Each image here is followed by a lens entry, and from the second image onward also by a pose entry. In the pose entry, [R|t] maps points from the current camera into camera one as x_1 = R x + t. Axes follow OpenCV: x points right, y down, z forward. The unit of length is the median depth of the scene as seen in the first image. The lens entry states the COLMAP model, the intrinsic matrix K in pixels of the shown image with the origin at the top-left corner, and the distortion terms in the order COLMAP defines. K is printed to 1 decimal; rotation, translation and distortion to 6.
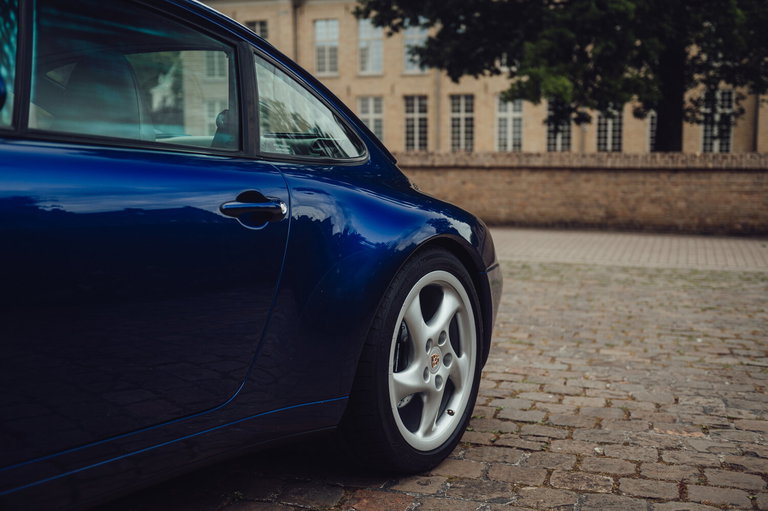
lens RADIAL K [[924.1, 0, 387.1], [0, 924.1, 249.7], [0, 0, 1]] dist [0.032786, 0.000000]
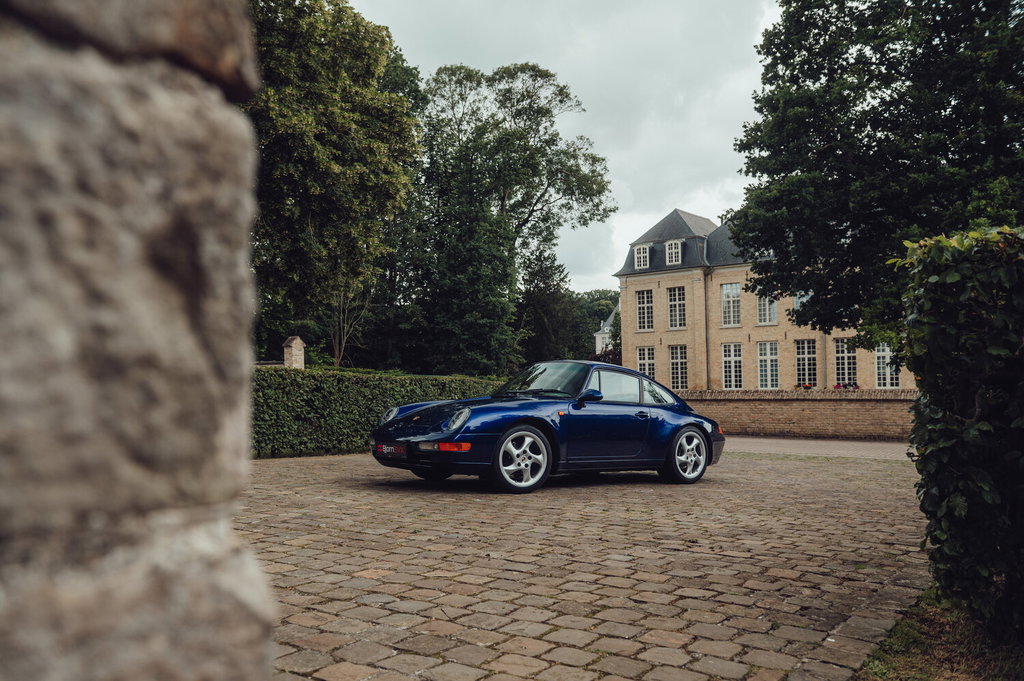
lens RADIAL K [[810.0, 0, 511.0], [0, 810.0, 373.5], [0, 0, 1]] dist [-0.031502, -0.000347]
pose [[0.939885, -0.016399, -0.341097, 0.090468], [-0.024105, 0.993169, -0.114170, 0.033403], [0.340639, 0.115528, 0.933069, -0.433729]]
